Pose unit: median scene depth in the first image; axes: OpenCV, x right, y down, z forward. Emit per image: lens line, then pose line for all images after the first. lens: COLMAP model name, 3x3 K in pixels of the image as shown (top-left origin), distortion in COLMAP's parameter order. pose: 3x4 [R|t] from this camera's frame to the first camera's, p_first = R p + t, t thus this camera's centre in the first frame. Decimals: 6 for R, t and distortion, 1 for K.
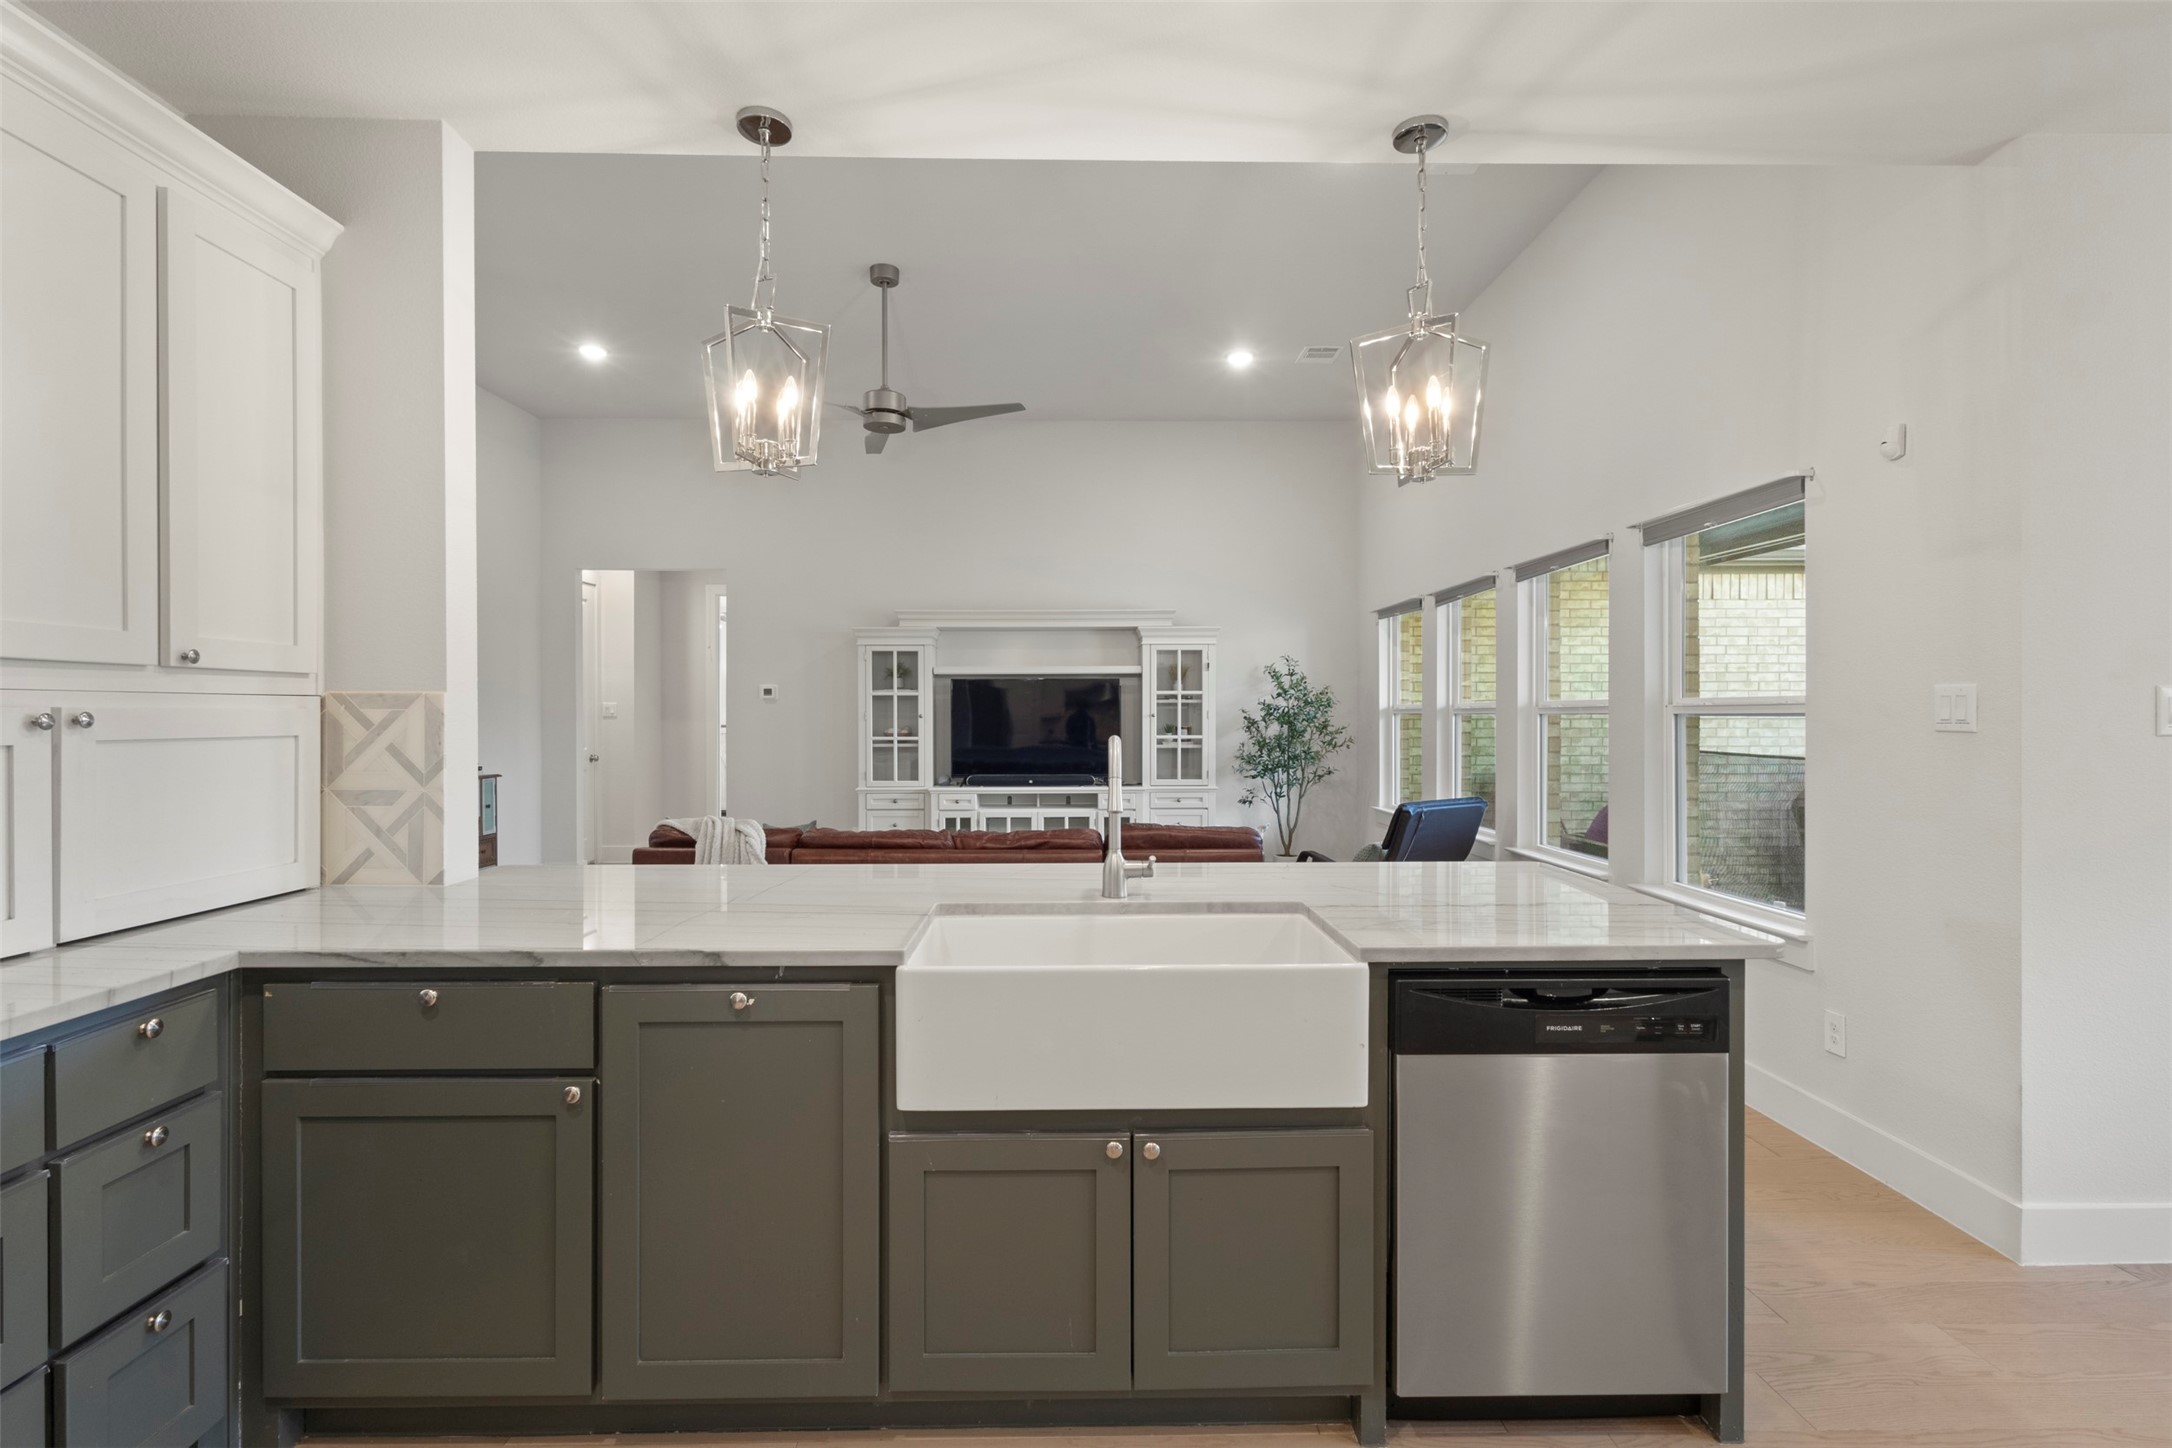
lens RADIAL K [[1007.1, 0, 1079.9], [0, 1007.1, 717.9], [0, 0, 1]] dist [0.001523, 0.001762]
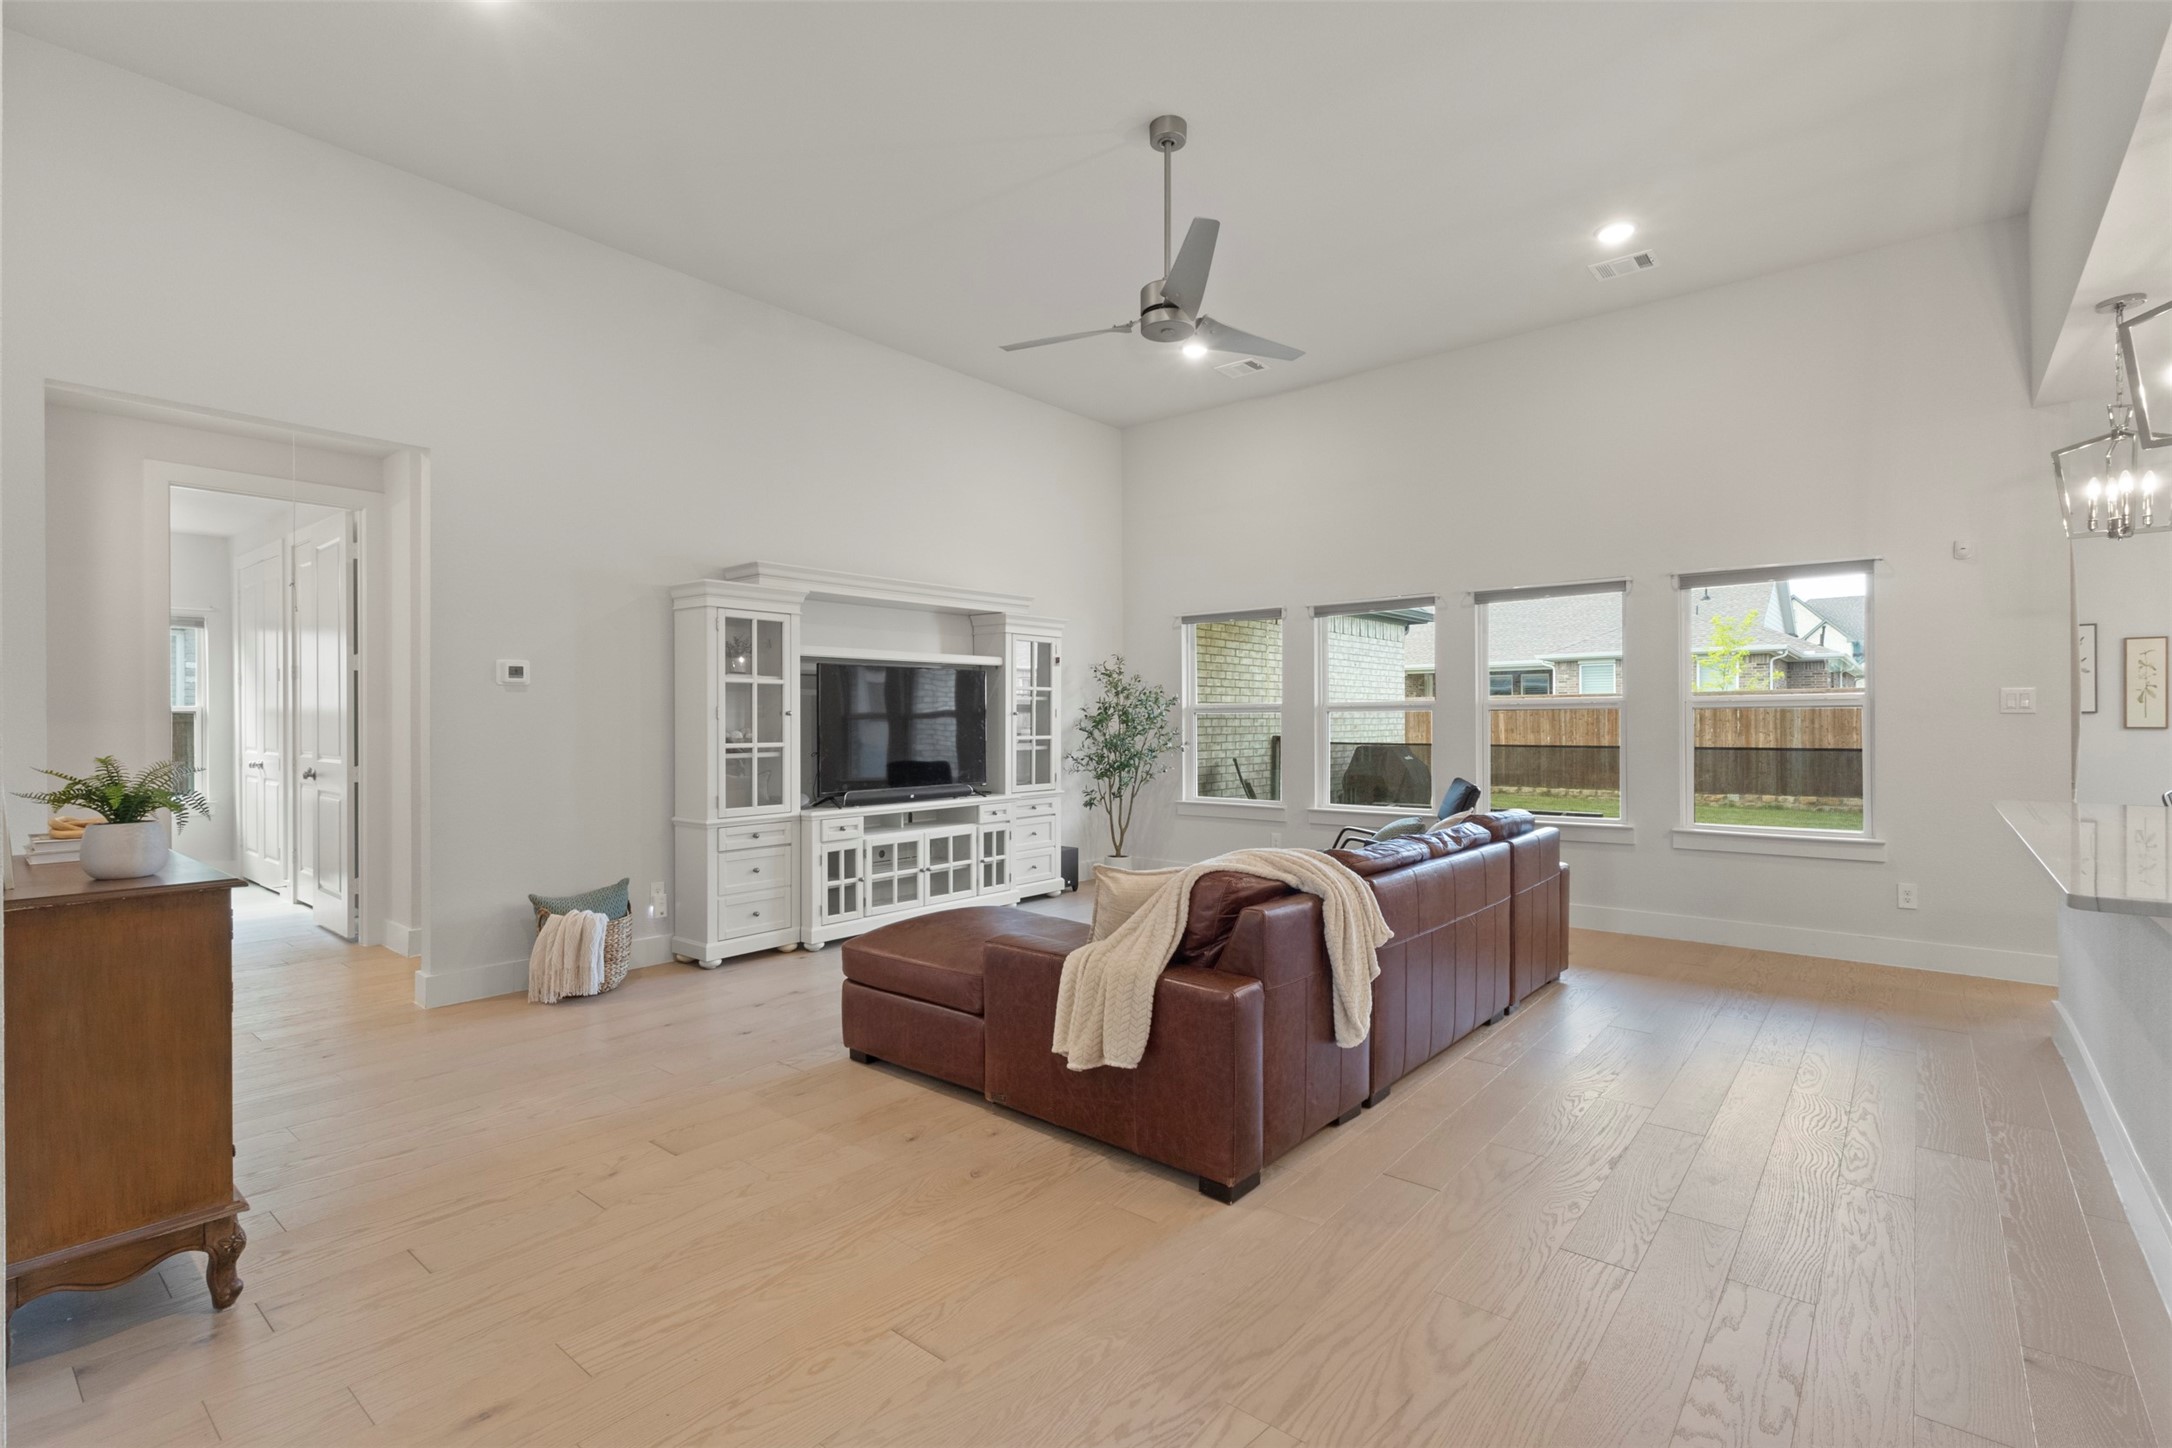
lens RADIAL K [[1002.4, 0, 1081.8], [0, 1002.4, 723.4], [0, 0, 1]] dist [0.001862, 0.000782]
pose [[0.653035, -0.002398, 0.757324, -0.557737], [0.005150, 0.999986, -0.001275, 0.007298], [-0.757310, 0.004733, 0.653038, 0.378614]]
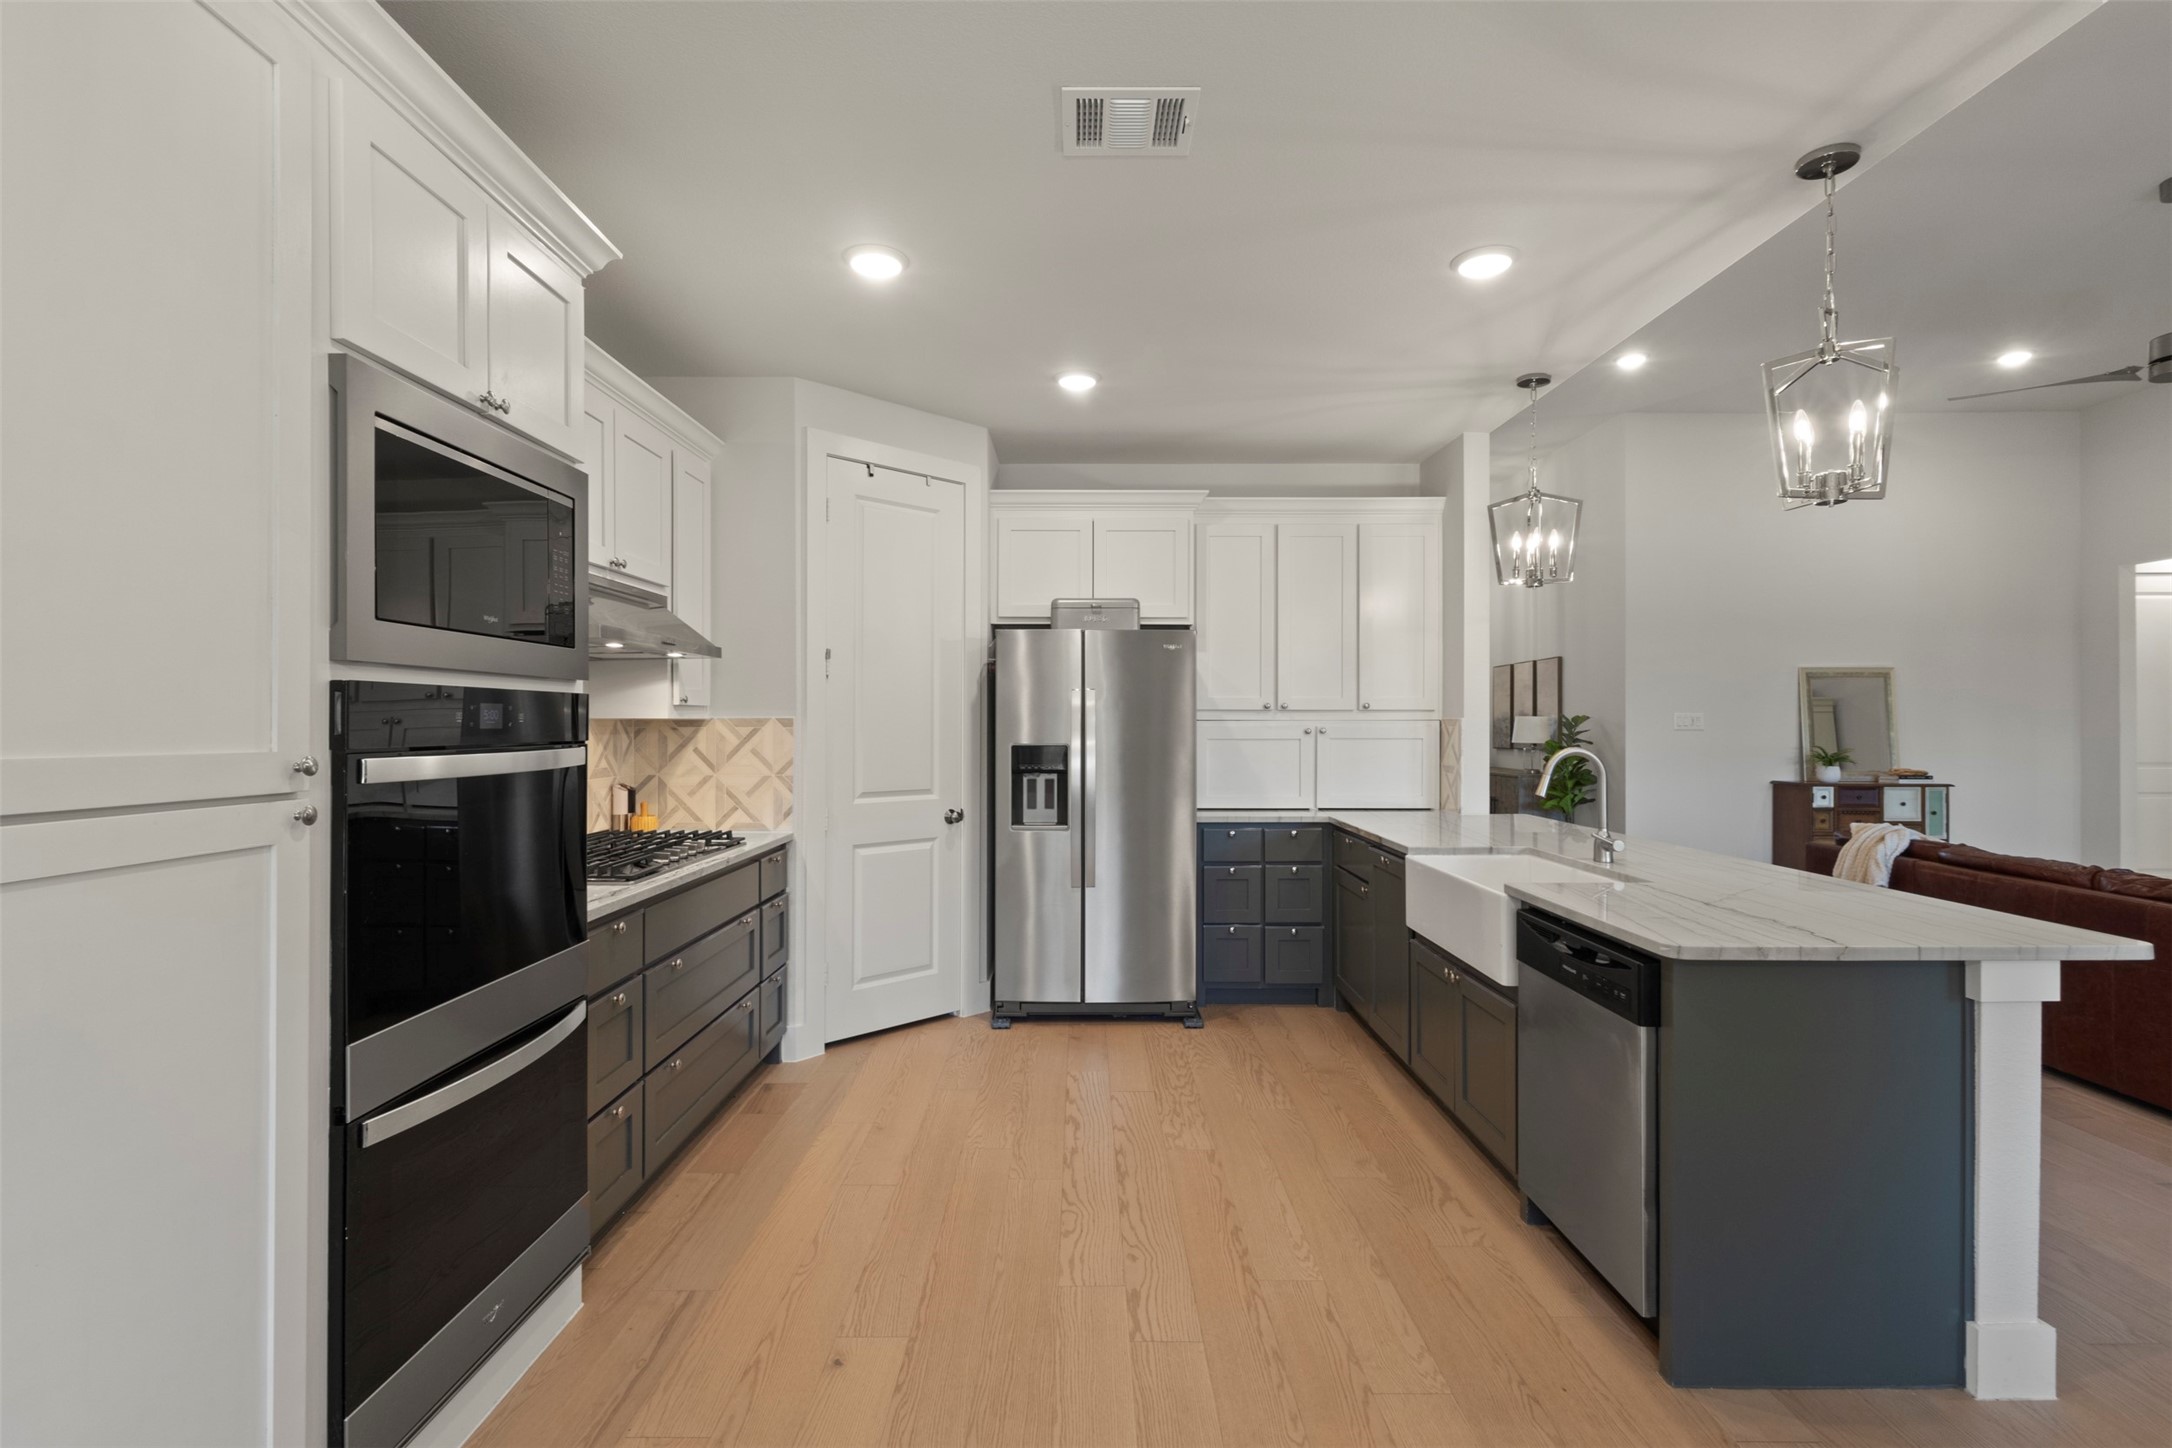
lens RADIAL K [[1002.4, 0, 1081.8], [0, 1002.4, 723.4], [0, 0, 1]] dist [0.001862, 0.000782]
pose [[-0.021307, 0.001318, -0.999772, 0.433173], [-0.003914, 0.999991, 0.001402, -0.004793], [0.999765, 0.003943, -0.021301, 0.090074]]
